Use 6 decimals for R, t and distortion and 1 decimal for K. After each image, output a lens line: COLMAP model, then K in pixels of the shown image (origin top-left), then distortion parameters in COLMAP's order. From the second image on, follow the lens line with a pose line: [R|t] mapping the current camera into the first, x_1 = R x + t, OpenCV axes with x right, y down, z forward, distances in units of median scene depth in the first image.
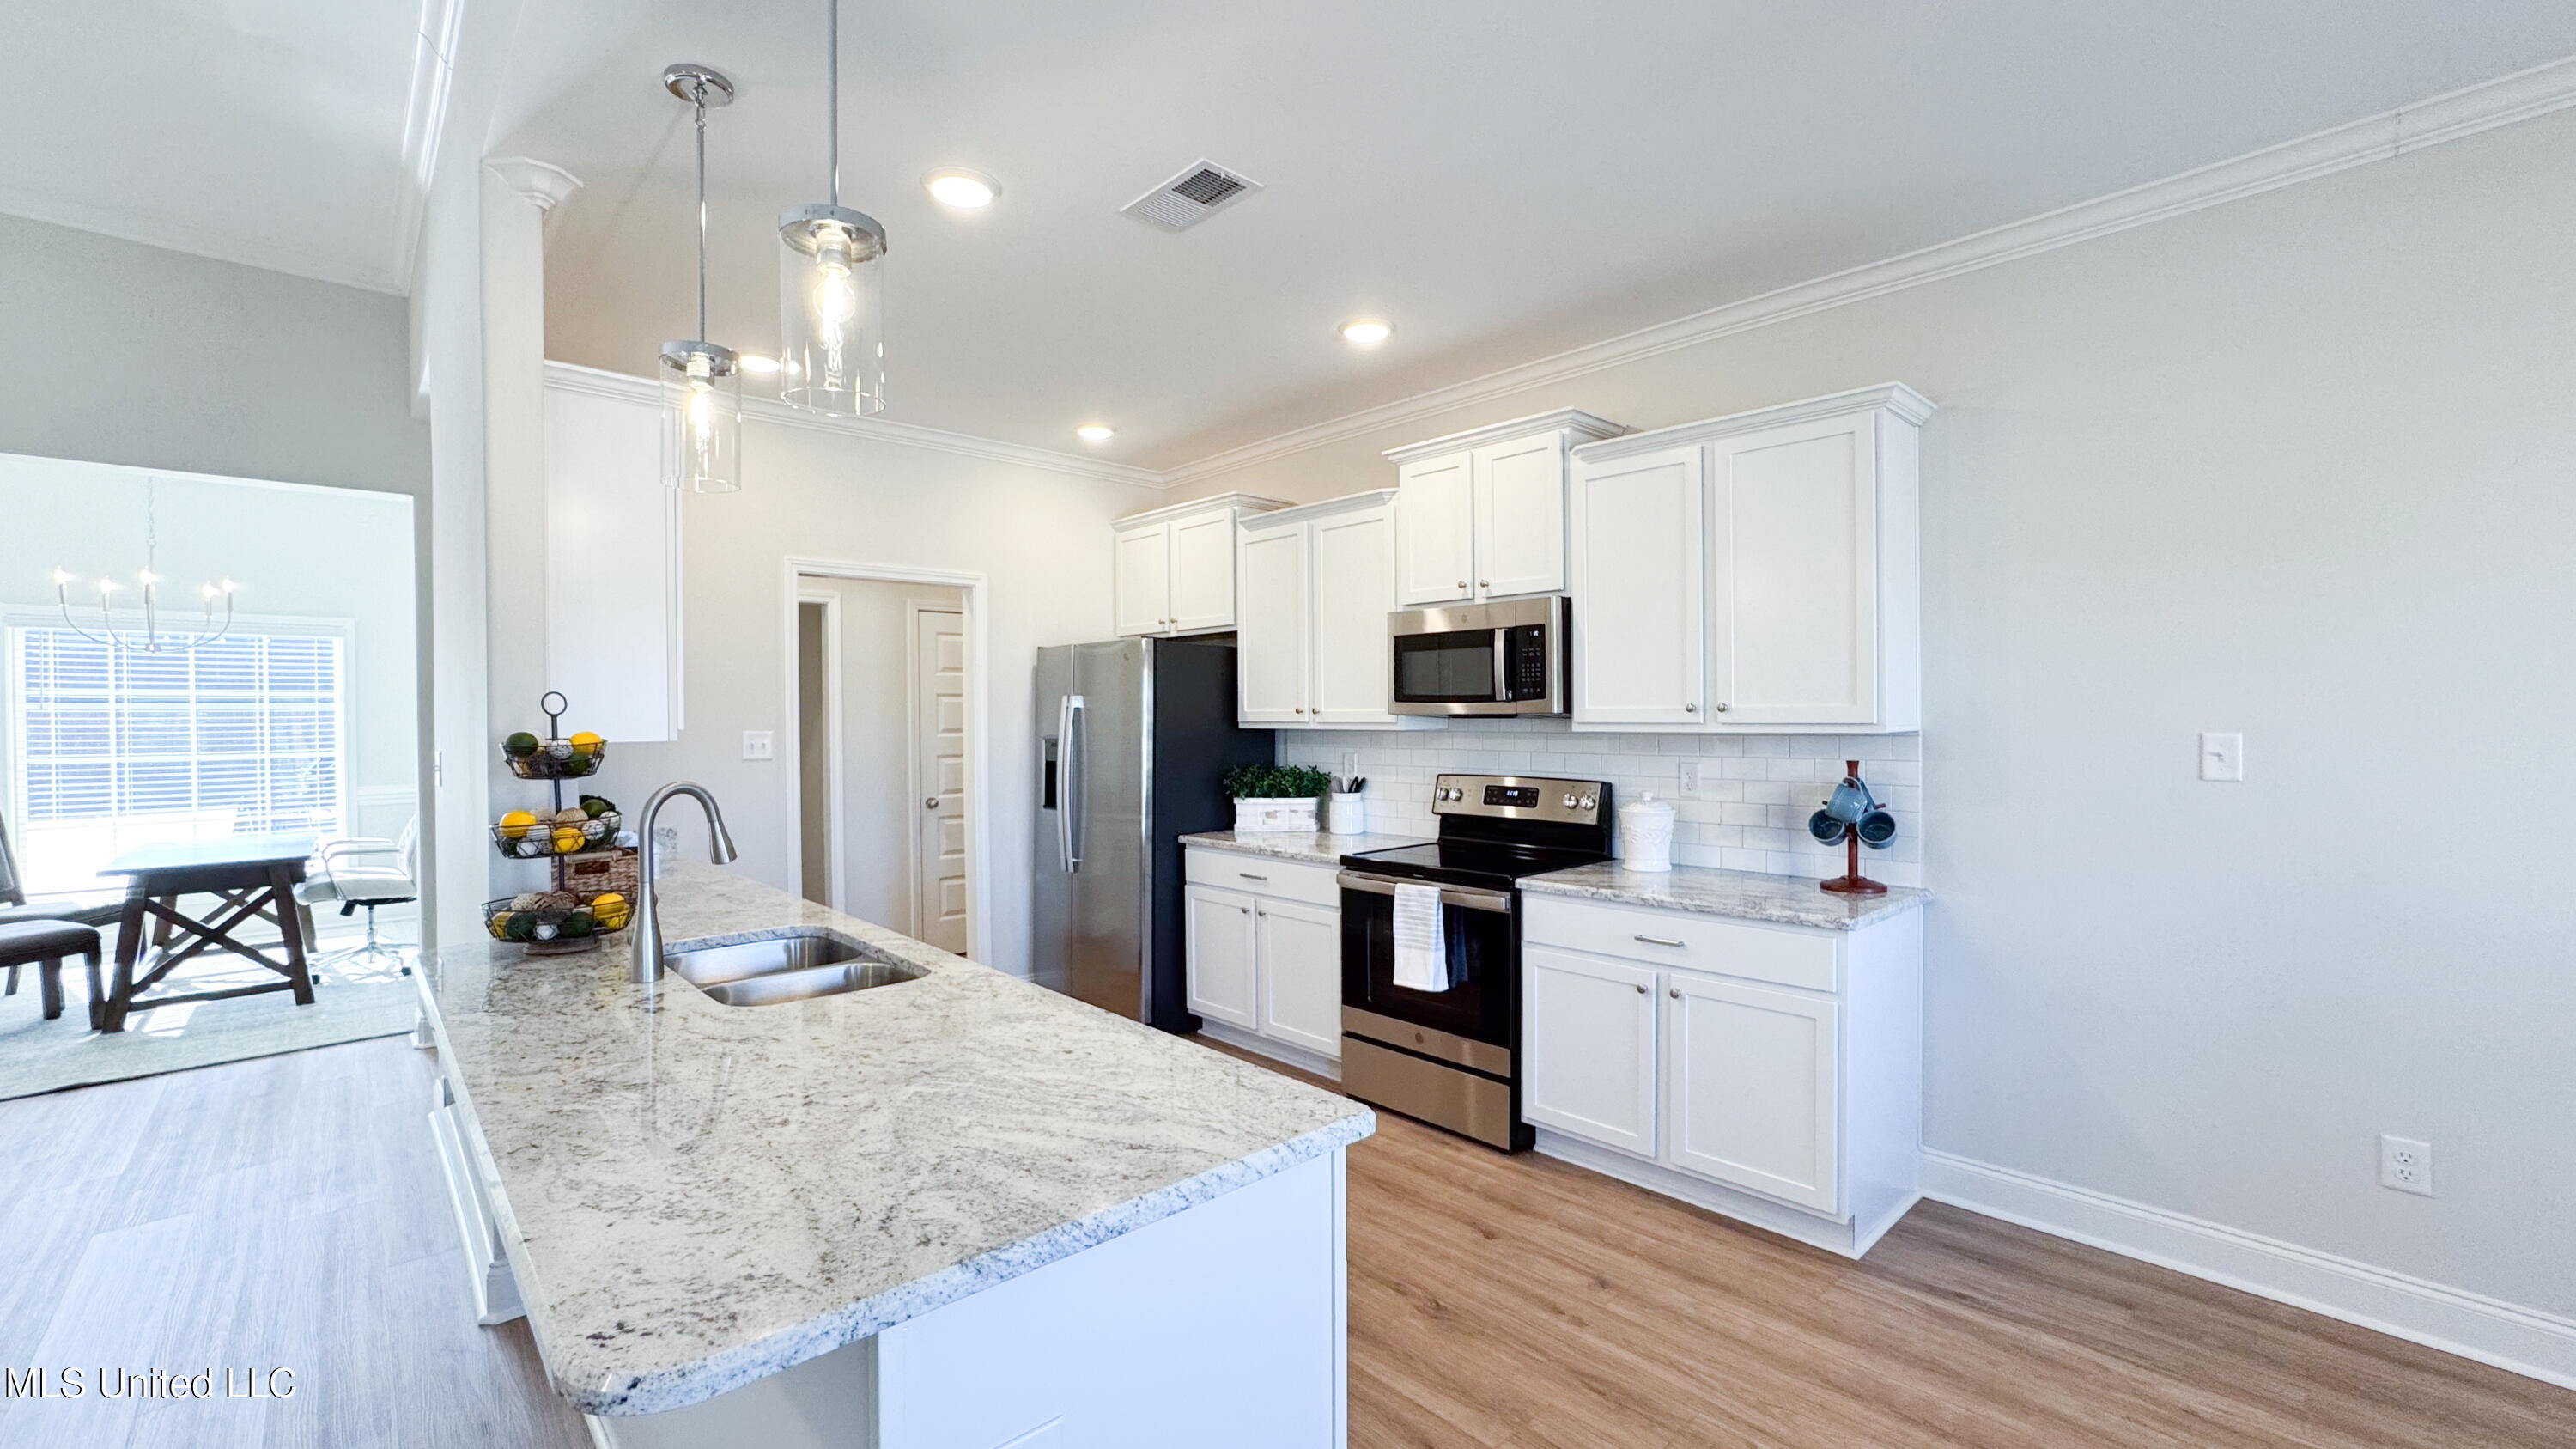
lens RADIAL K [[1036.7, 0, 1281.3], [0, 1036.7, 724.5], [0, 0, 1]] dist [-0.028723, 0.000227]
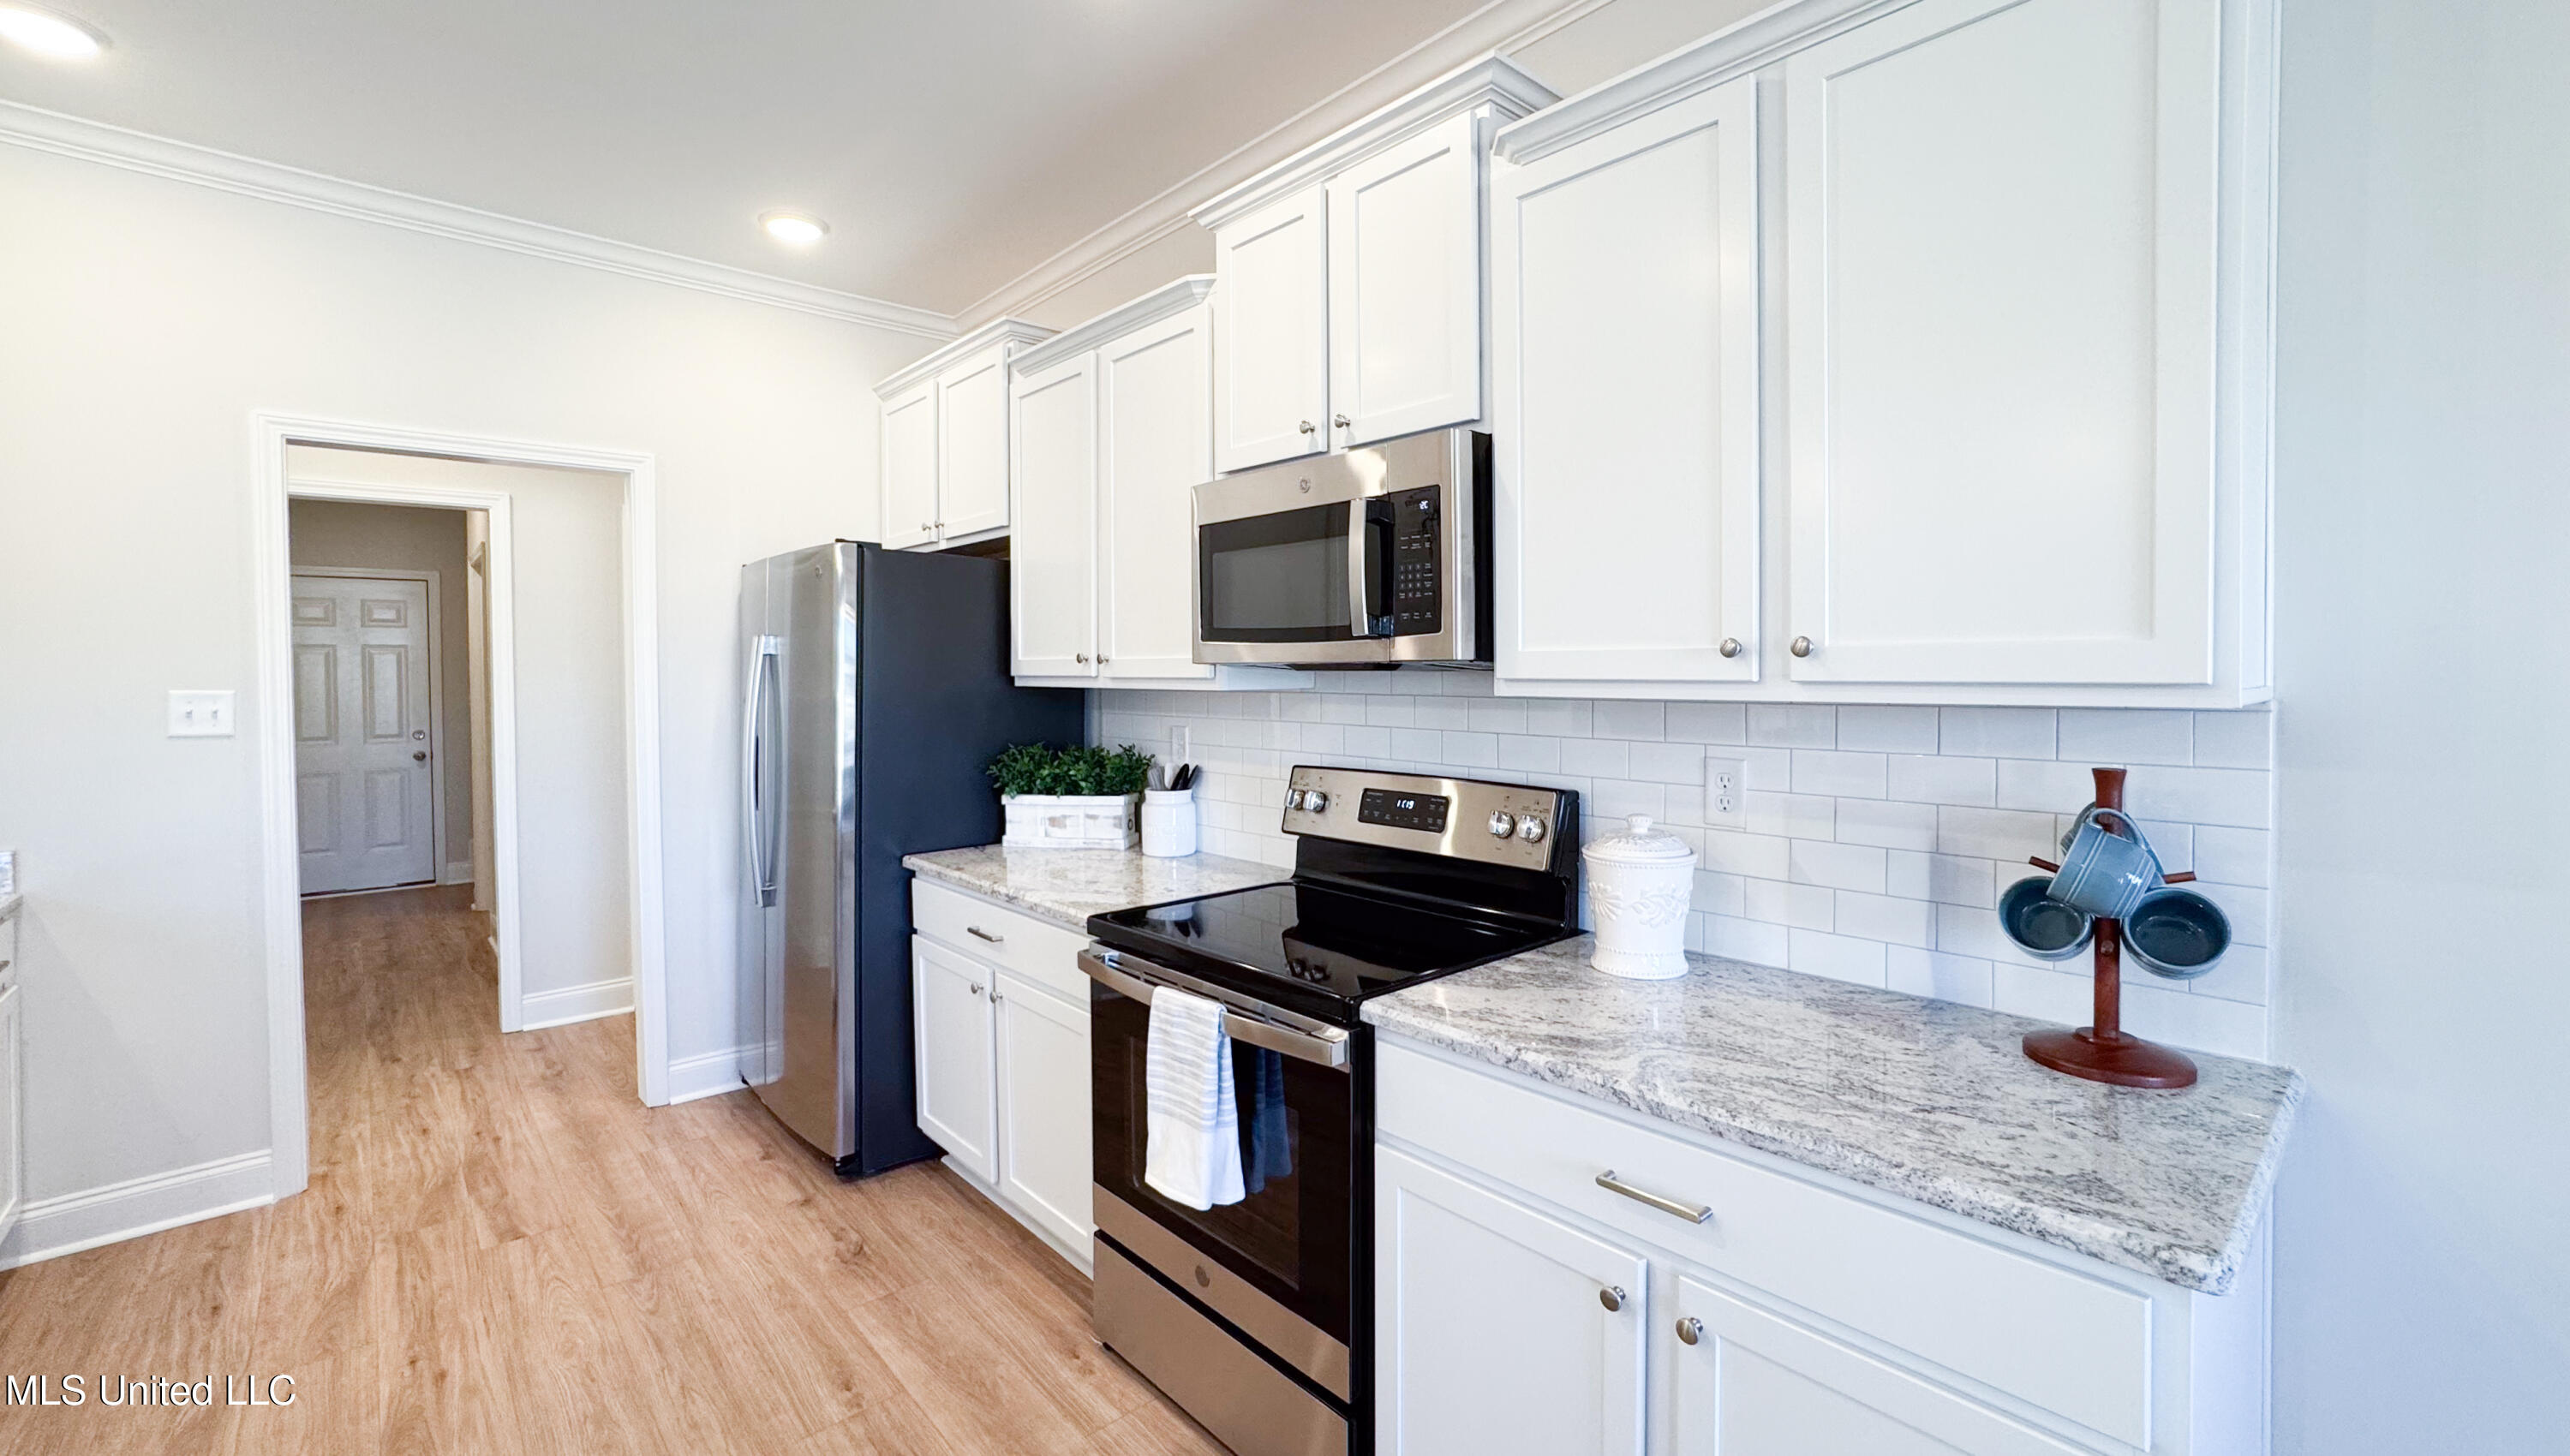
lens RADIAL K [[1056.1, 0, 1267.1], [0, 1056.1, 686.2], [0, 0, 1]] dist [-0.024339, 0.000067]
pose [[0.999631, 0.002206, -0.027086, 0.173581], [-0.002032, 0.999977, 0.006432, -0.001361], [0.027100, -0.006375, 0.999612, 0.449759]]
